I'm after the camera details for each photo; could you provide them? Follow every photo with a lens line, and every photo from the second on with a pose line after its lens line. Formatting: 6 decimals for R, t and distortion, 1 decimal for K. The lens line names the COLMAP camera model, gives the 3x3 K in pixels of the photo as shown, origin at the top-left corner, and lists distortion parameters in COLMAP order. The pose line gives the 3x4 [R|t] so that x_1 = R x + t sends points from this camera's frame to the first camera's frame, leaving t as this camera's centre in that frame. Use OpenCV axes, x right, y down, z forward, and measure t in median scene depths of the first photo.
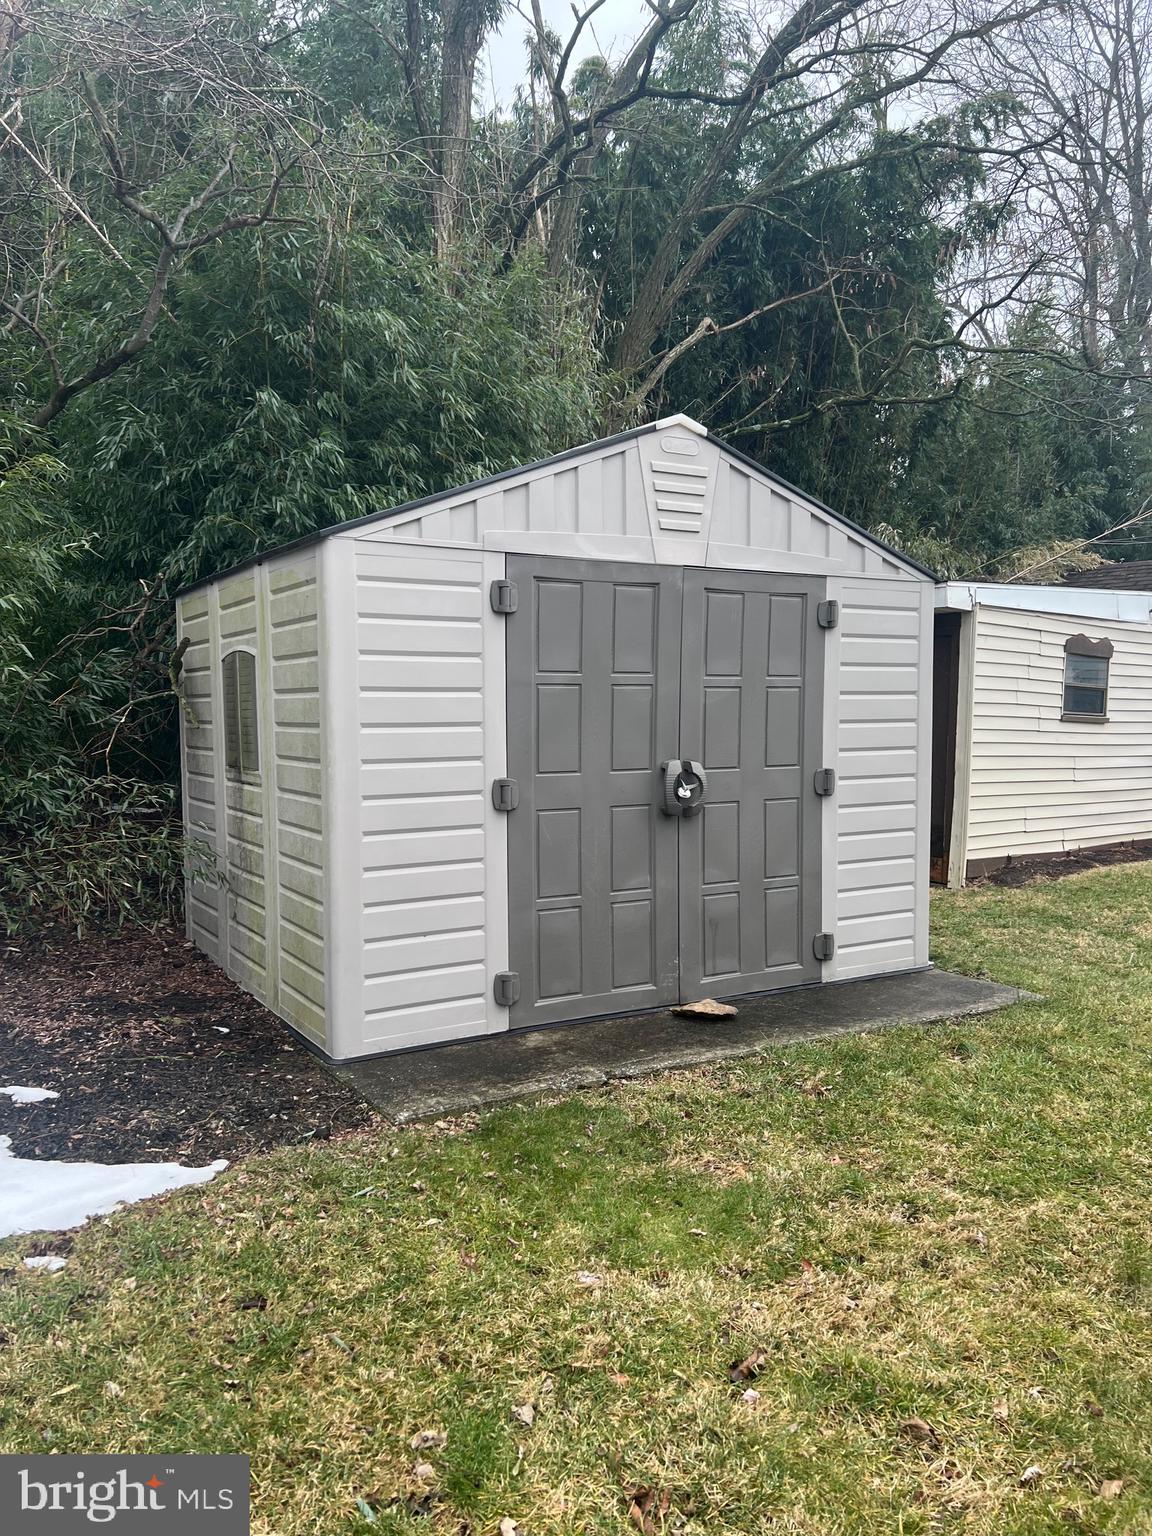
lens RADIAL K [[1152.8, 0, 573.7], [0, 1152.8, 775.5], [0, 0, 1]] dist [0.048576, -0.058606]
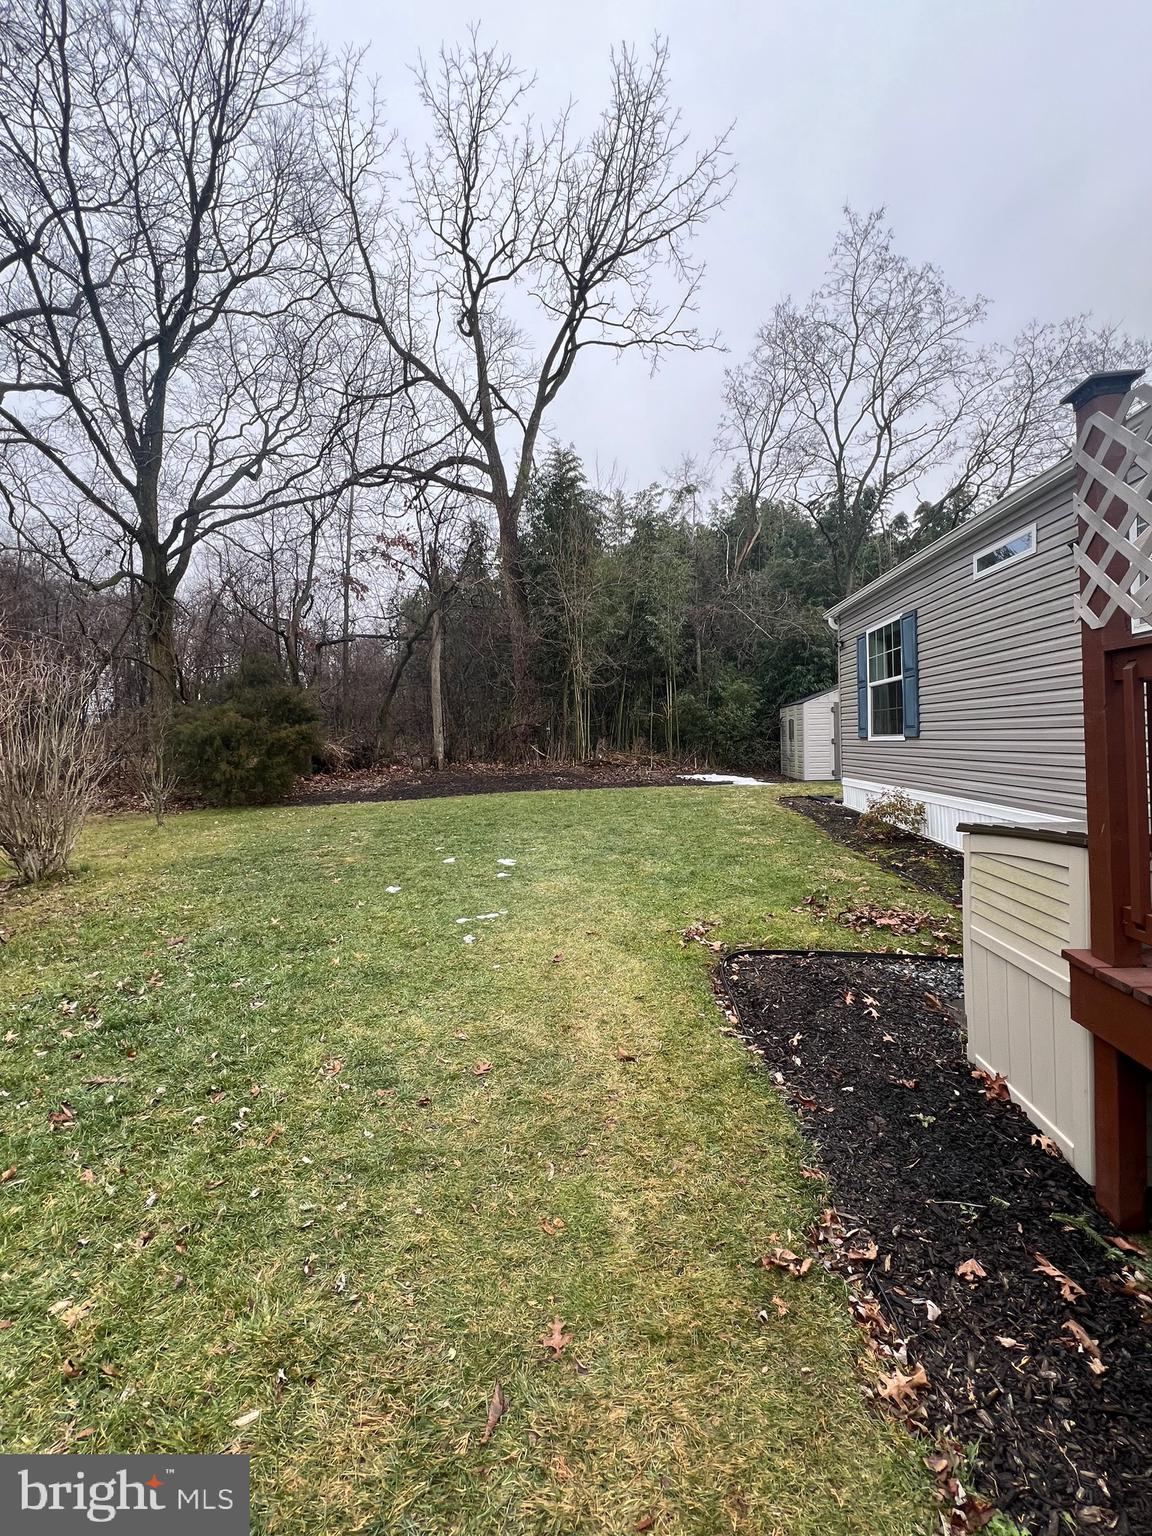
lens RADIAL K [[640.8, 0, 579.8], [0, 640.8, 759.9], [0, 0, 1]] dist [-0.000558, 0.000134]
pose [[0.815402, 0.002211, -0.578891, 0.664967], [-0.015050, 0.999736, -0.017380, 0.160257], [0.578700, 0.022884, 0.815220, -2.095845]]
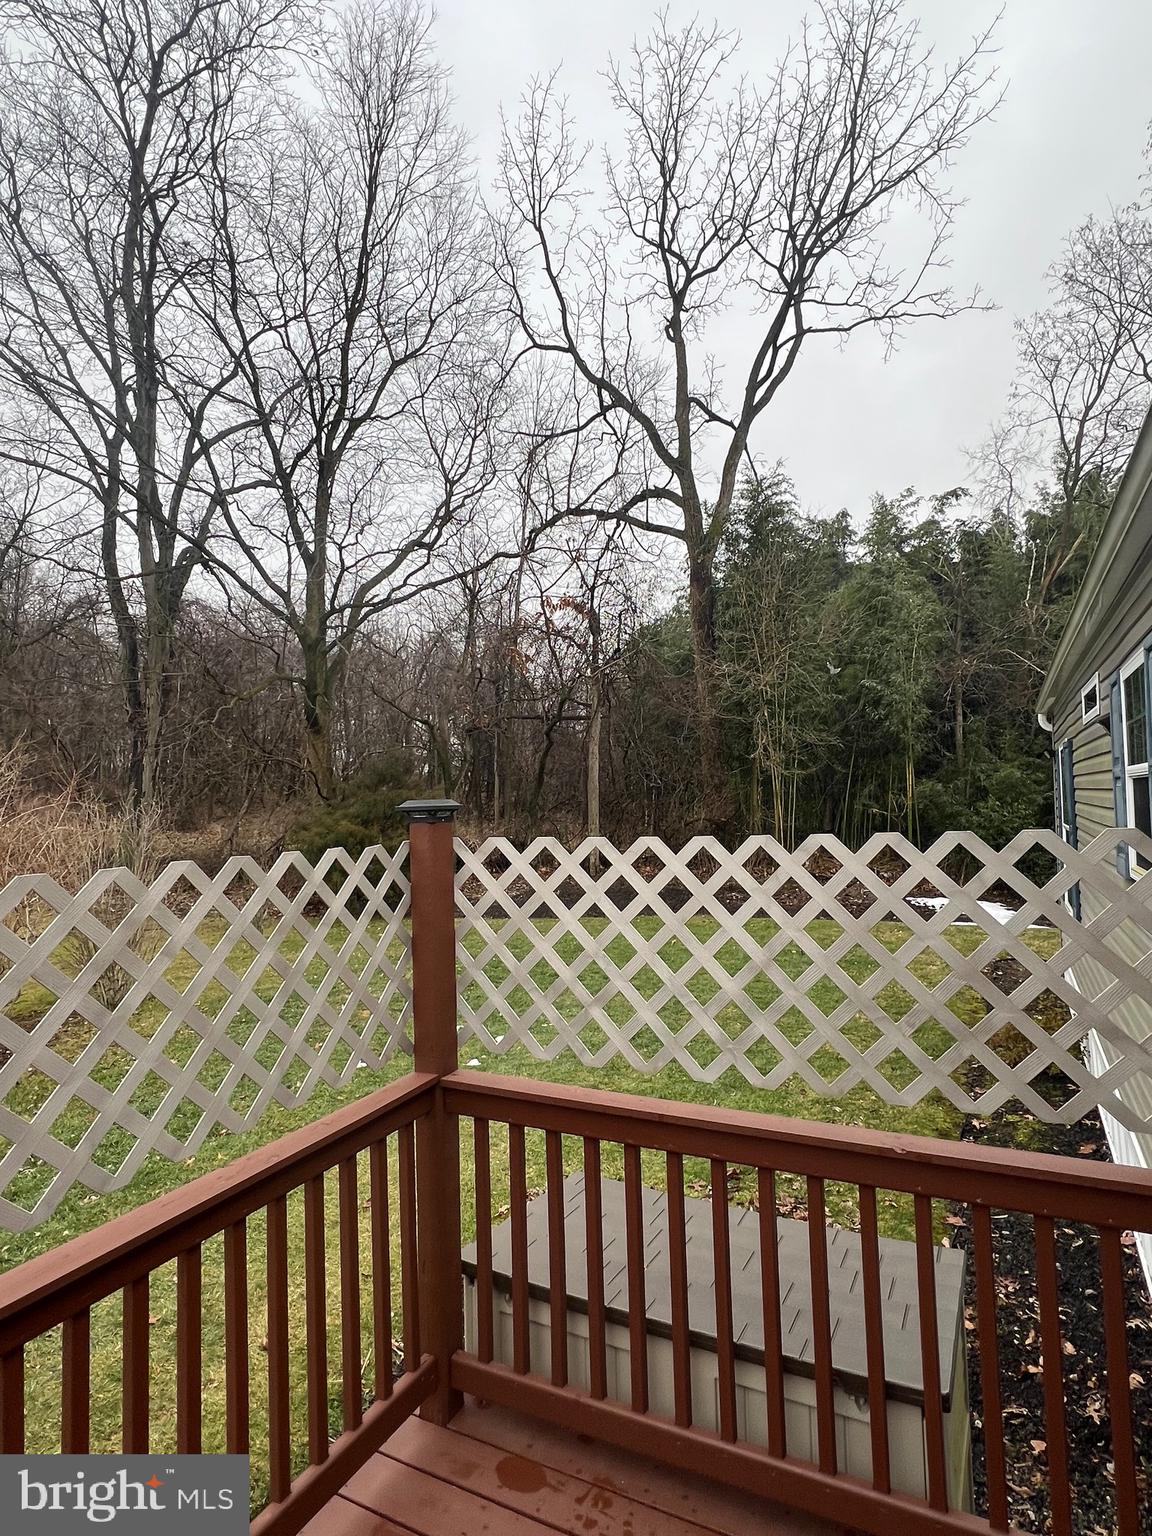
lens RADIAL K [[827.5, 0, 576.8], [0, 827.5, 758.7], [0, 0, 1]] dist [0.000979, -0.001057]
pose [[0.527123, -0.035517, -0.849046, 1.112955], [-0.047000, 0.996378, -0.070860, -0.048070], [0.848488, 0.077257, 0.523545, -1.825589]]
